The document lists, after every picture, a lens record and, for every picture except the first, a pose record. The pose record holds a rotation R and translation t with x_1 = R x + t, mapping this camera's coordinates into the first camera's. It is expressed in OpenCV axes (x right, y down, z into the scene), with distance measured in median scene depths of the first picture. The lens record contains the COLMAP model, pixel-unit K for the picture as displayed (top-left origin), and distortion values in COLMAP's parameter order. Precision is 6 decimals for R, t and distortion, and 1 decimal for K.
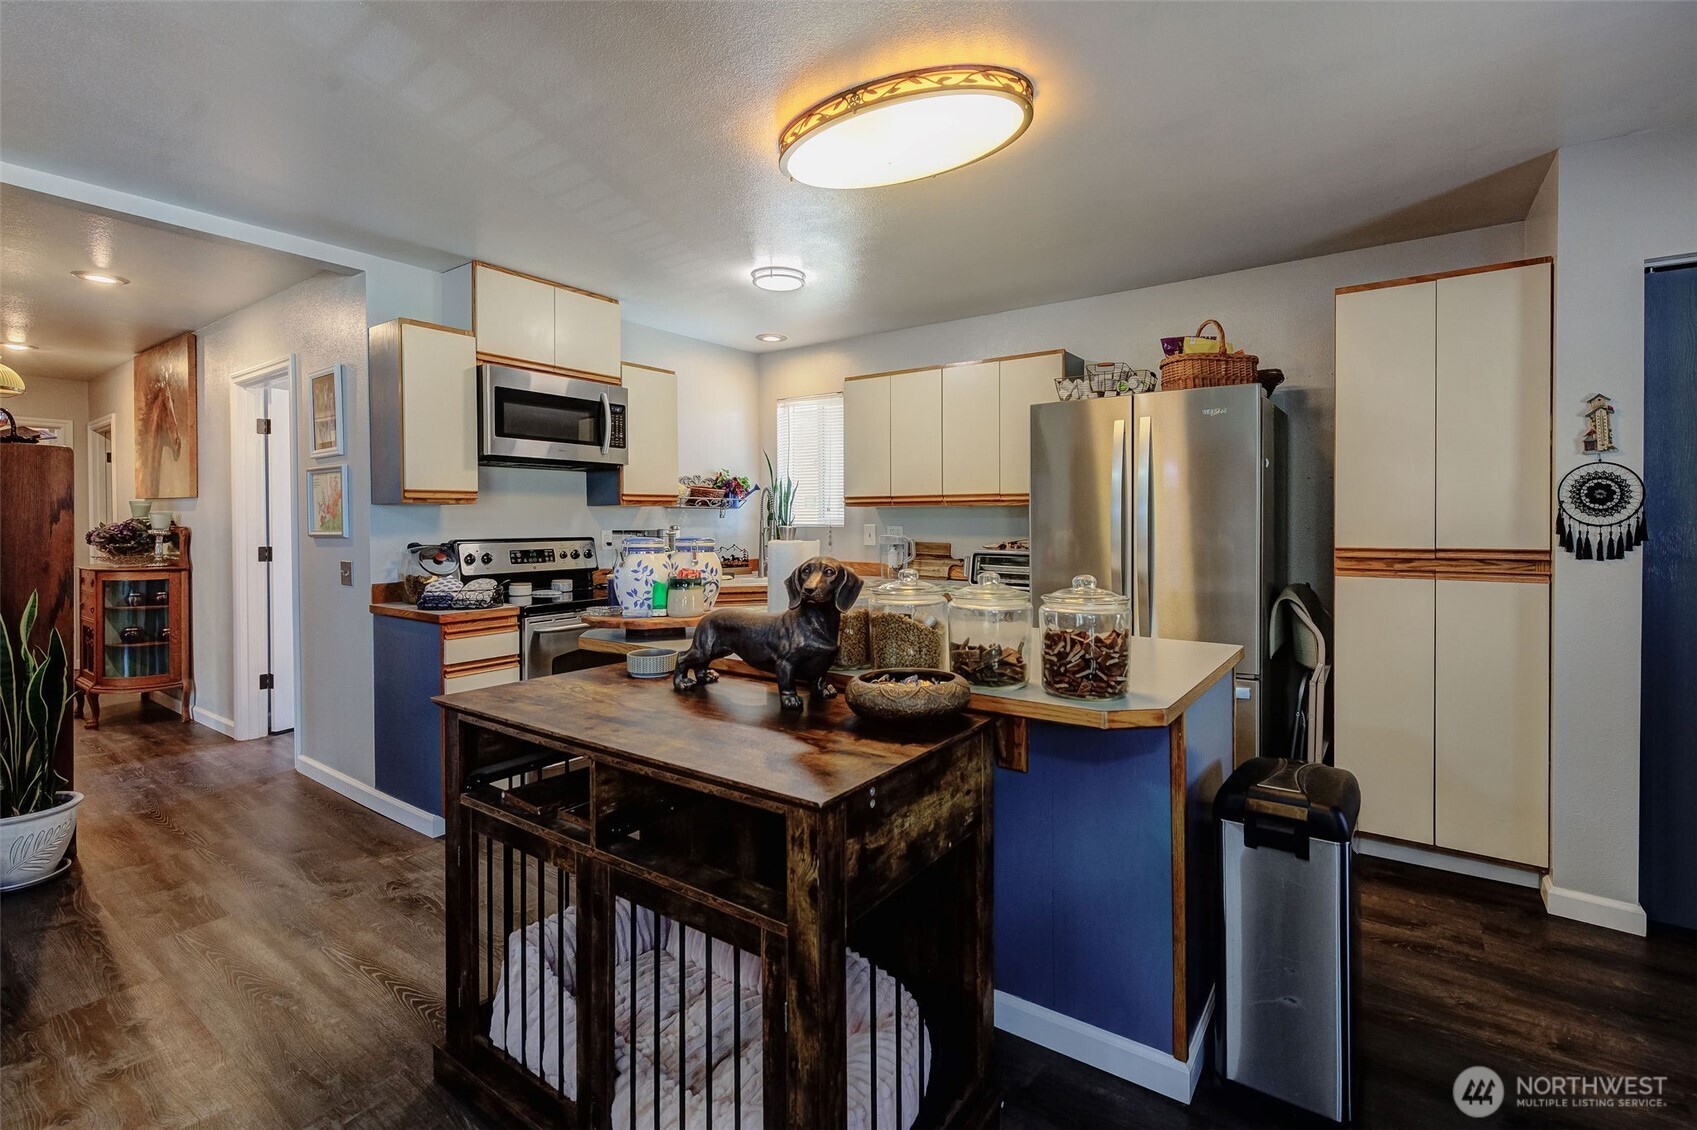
lens RADIAL K [[738.2, 0, 912.4], [0, 738.2, 529.4], [0, 0, 1]] dist [0.001345, -0.000132]
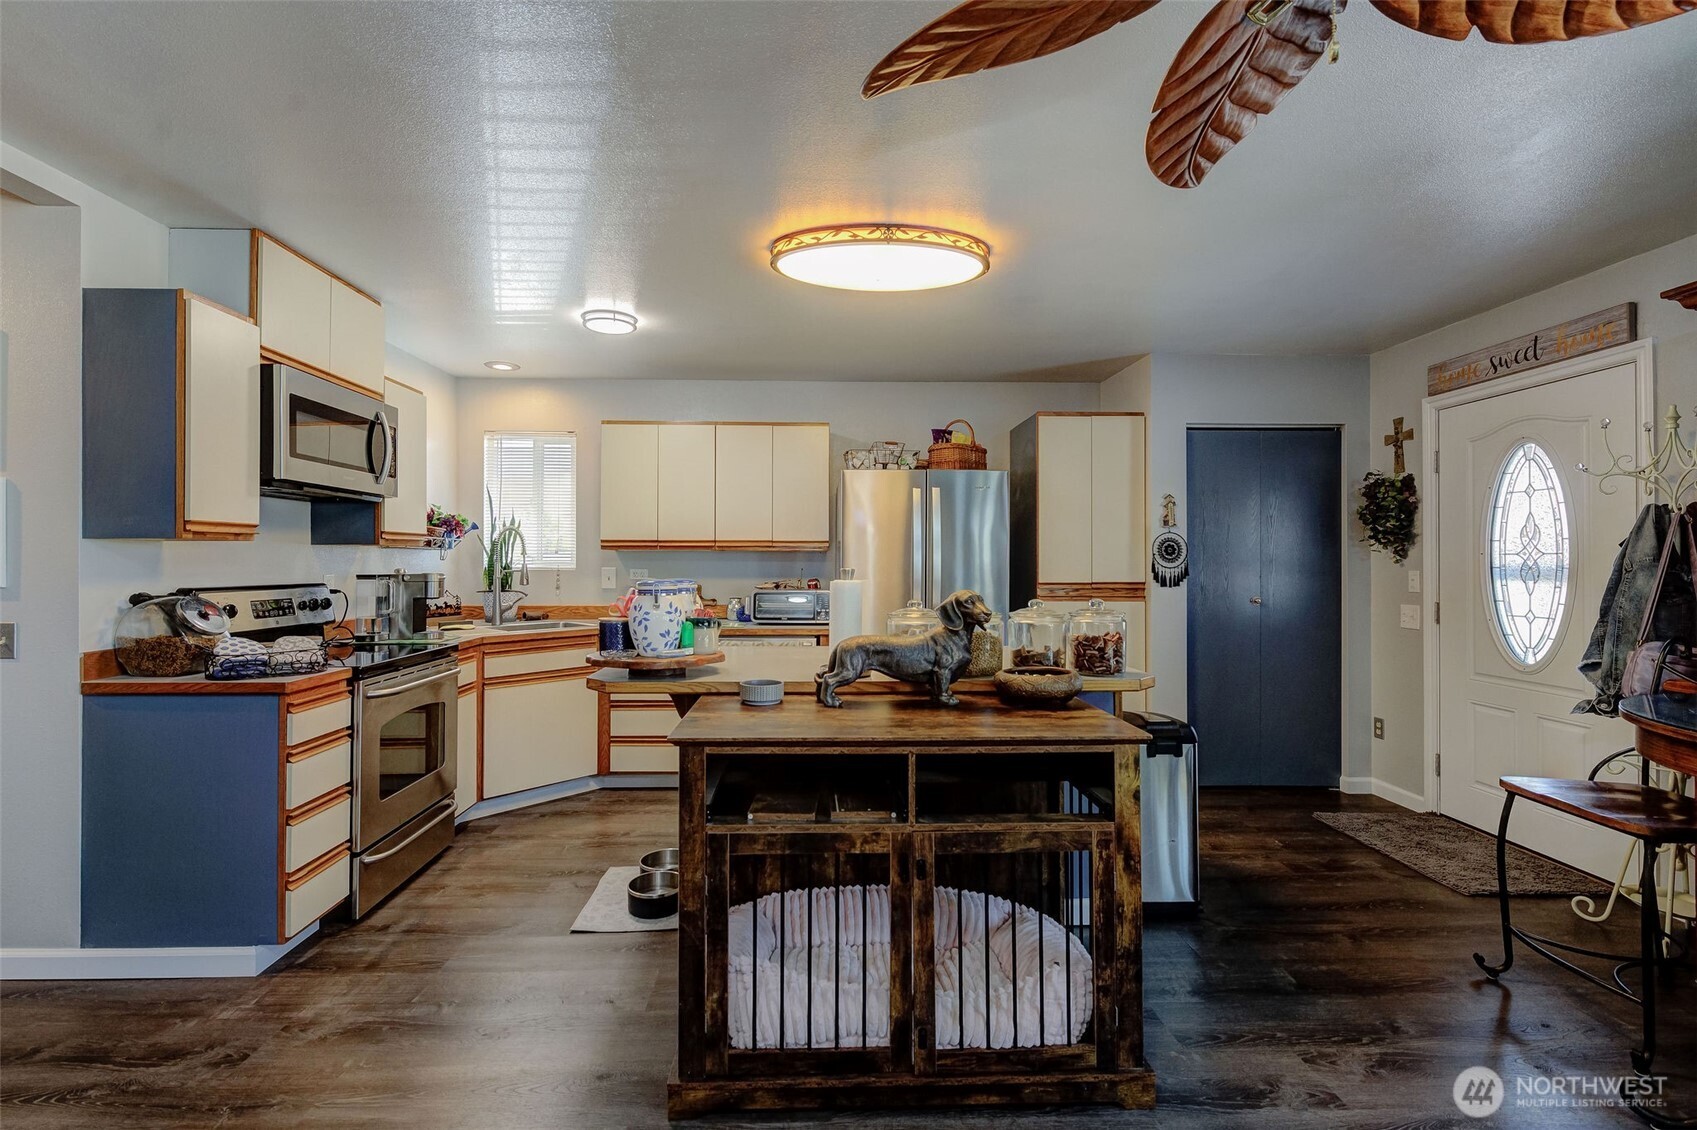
lens RADIAL K [[732.4, 0, 828.0], [0, 732.4, 558.4], [0, 0, 1]] dist [0.002363, 0.000030]
pose [[0.815323, 0.007036, 0.578964, -0.573550], [0.004368, 0.999823, -0.018301, 0.000626], [-0.578991, 0.017450, 0.815147, 0.026817]]
